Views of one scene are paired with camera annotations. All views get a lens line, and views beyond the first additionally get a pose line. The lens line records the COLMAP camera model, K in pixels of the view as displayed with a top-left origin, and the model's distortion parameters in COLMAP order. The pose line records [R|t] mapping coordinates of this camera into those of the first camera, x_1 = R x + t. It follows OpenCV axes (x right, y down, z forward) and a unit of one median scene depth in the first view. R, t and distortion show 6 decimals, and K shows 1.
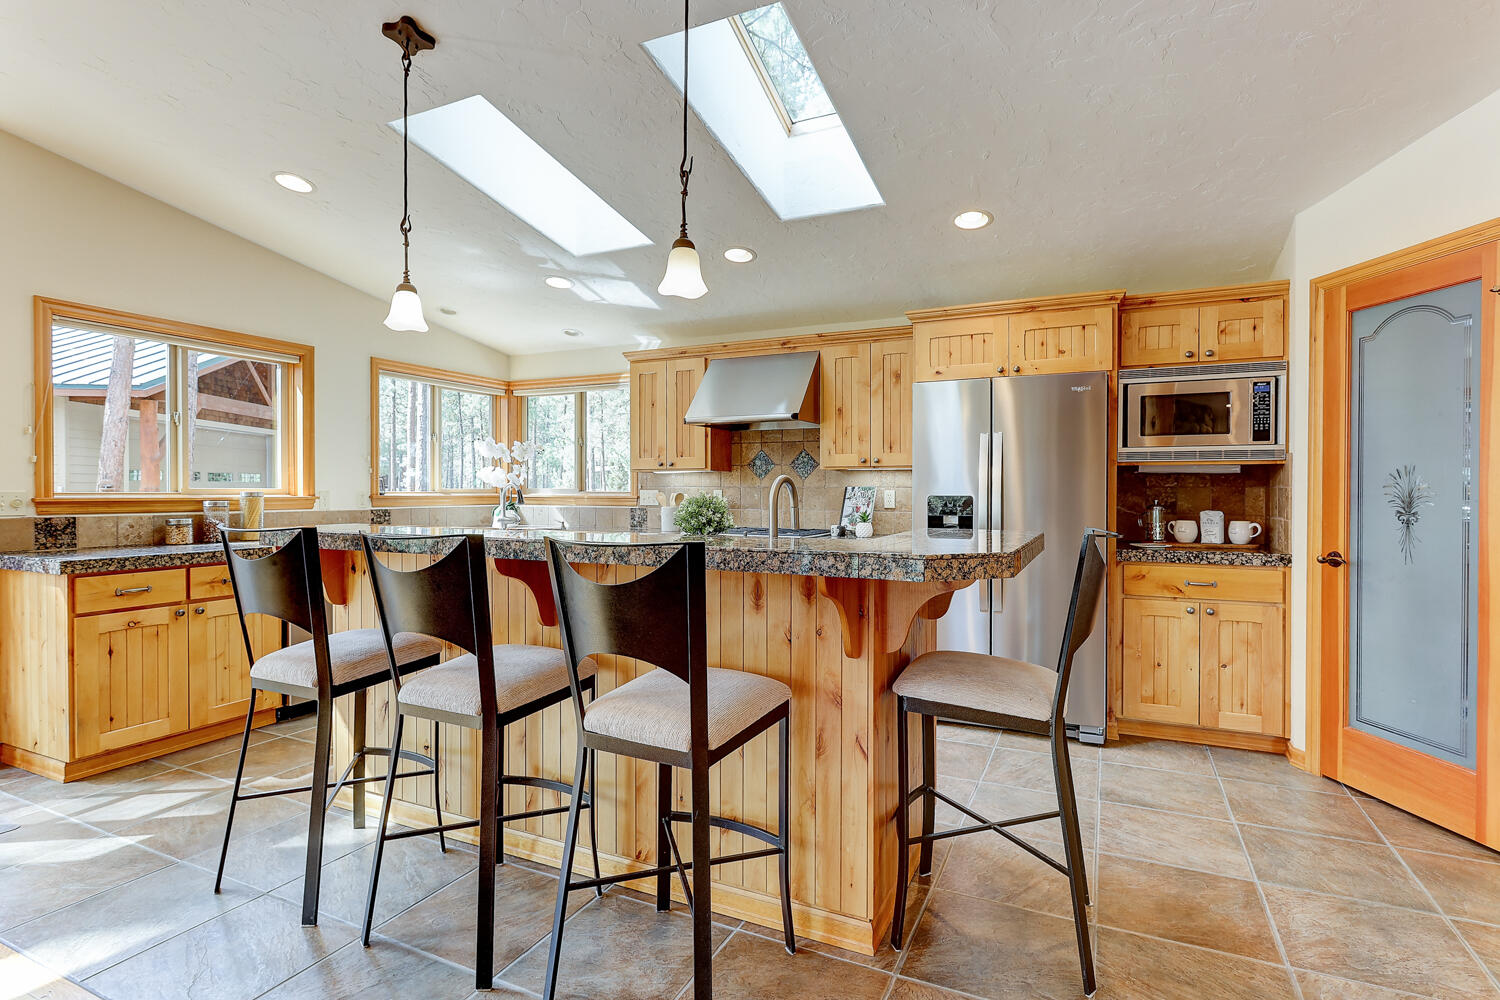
lens RADIAL K [[736.6, 0, 771.7], [0, 736.6, 495.4], [0, 0, 1]] dist [-0.001575, -0.000181]
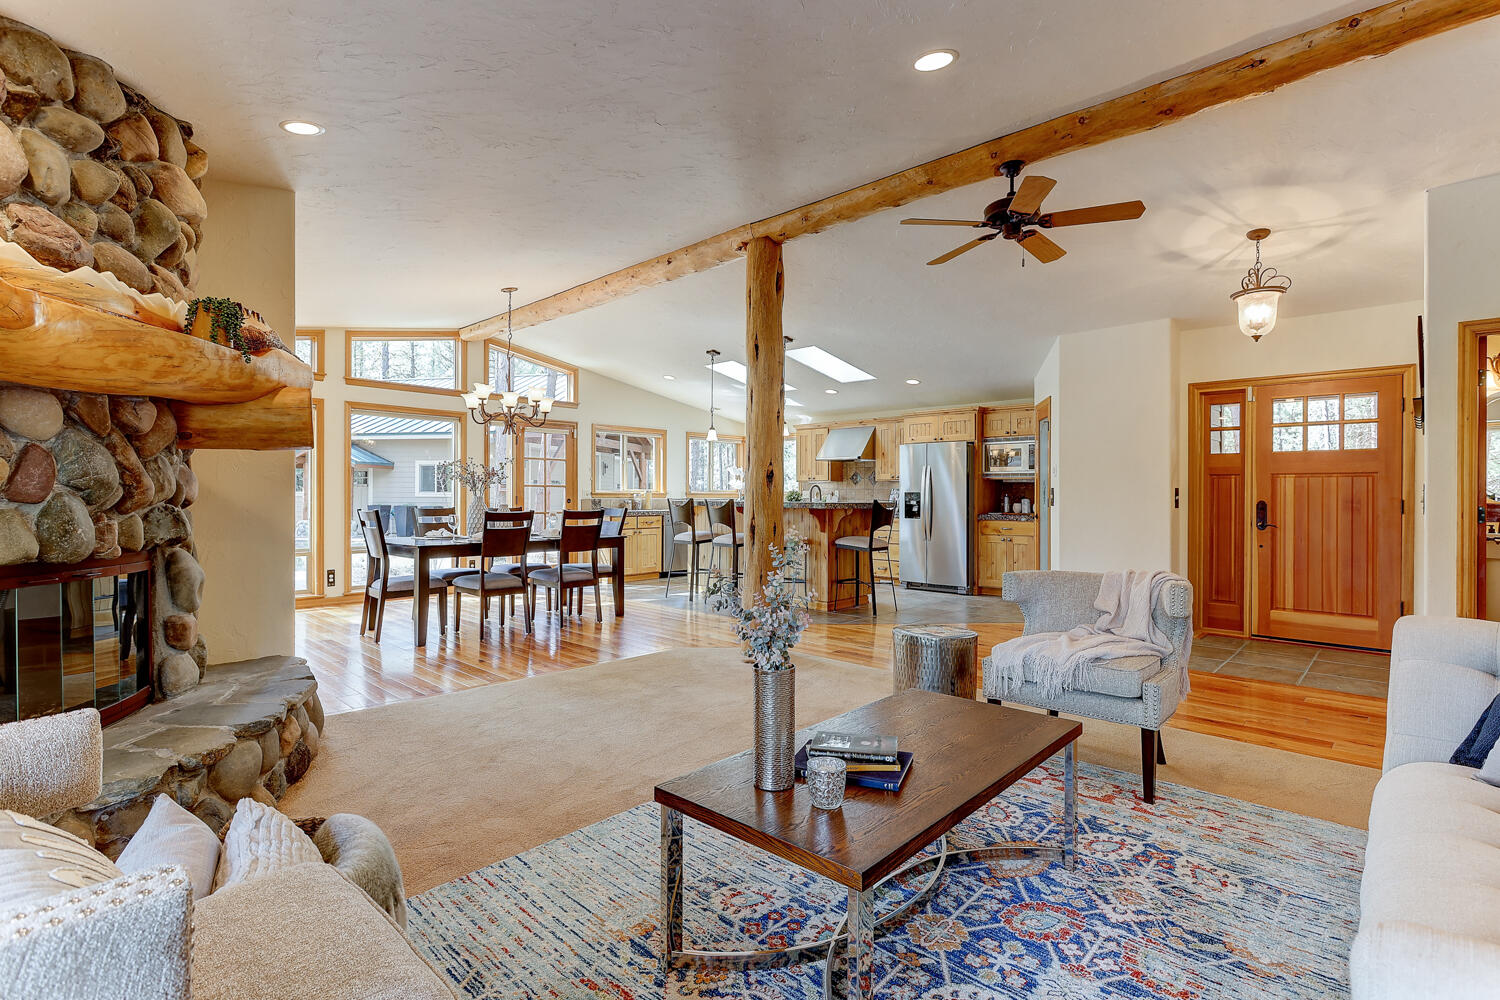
lens RADIAL K [[721.2, 0, 760.7], [0, 721.2, 497.3], [0, 0, 1]] dist [-0.001255, 0.000478]
pose [[0.947012, 0.004328, -0.321169, 0.452560], [-0.005058, 0.999986, -0.001440, 0.019306], [0.321159, 0.002988, 0.947021, -1.196992]]
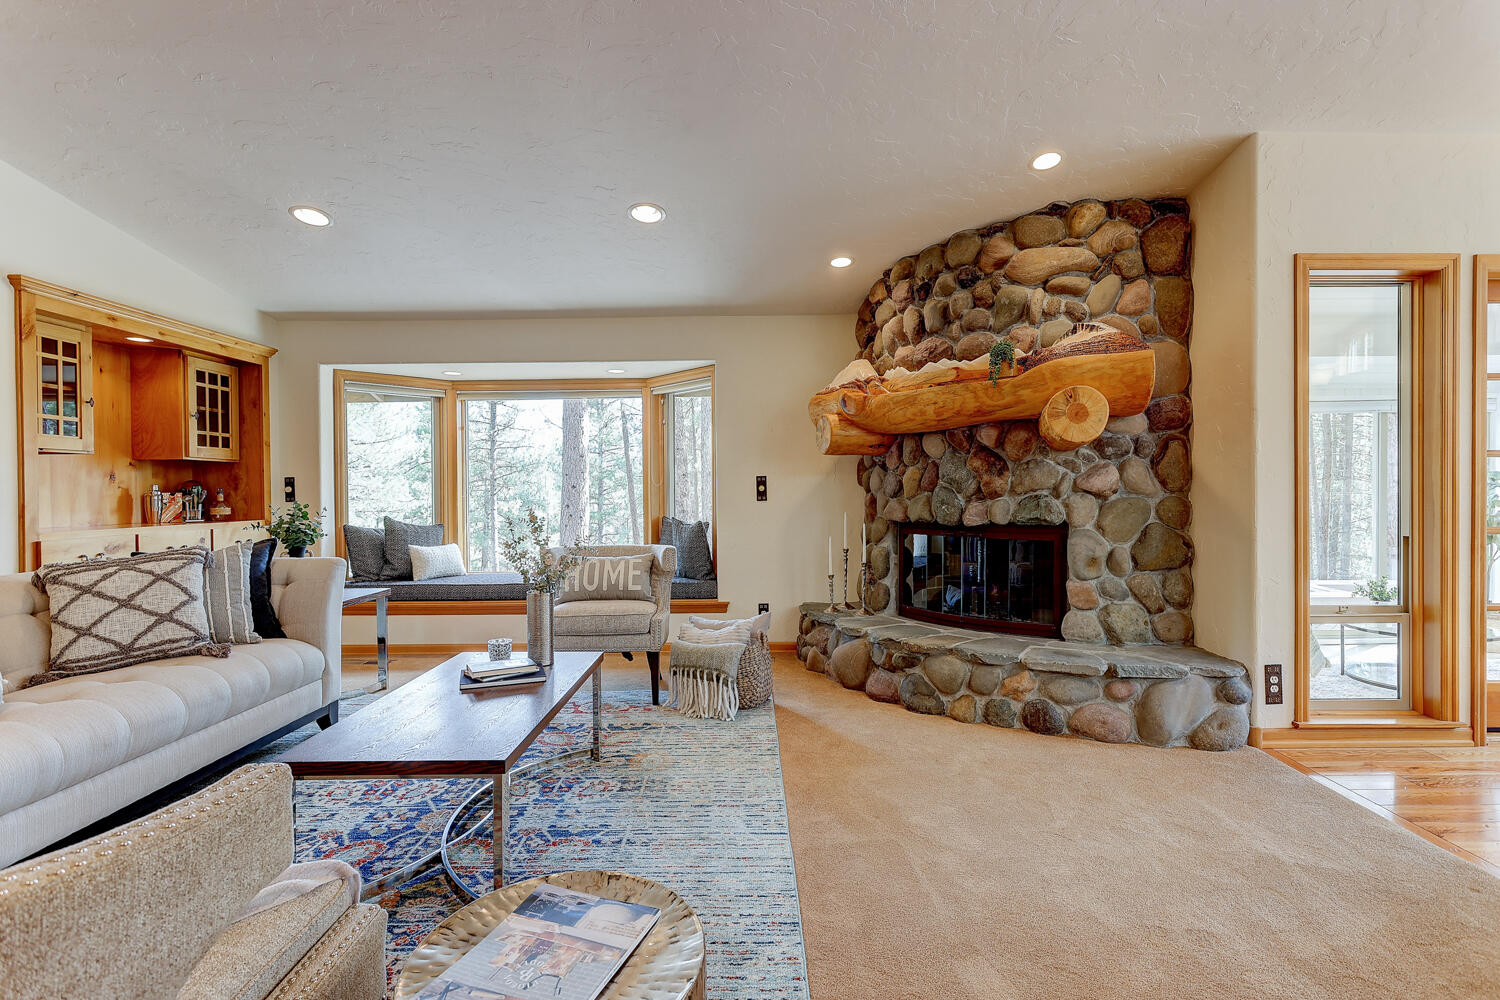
lens RADIAL K [[706.8, 0, 767.3], [0, 706.8, 497.8], [0, 0, 1]] dist [0.001084, 0.000726]
pose [[-0.911266, 0.010506, -0.411684, 0.407187], [0.005069, 0.999885, 0.014297, 0.018815], [0.411786, 0.010942, -0.911215, -0.135144]]
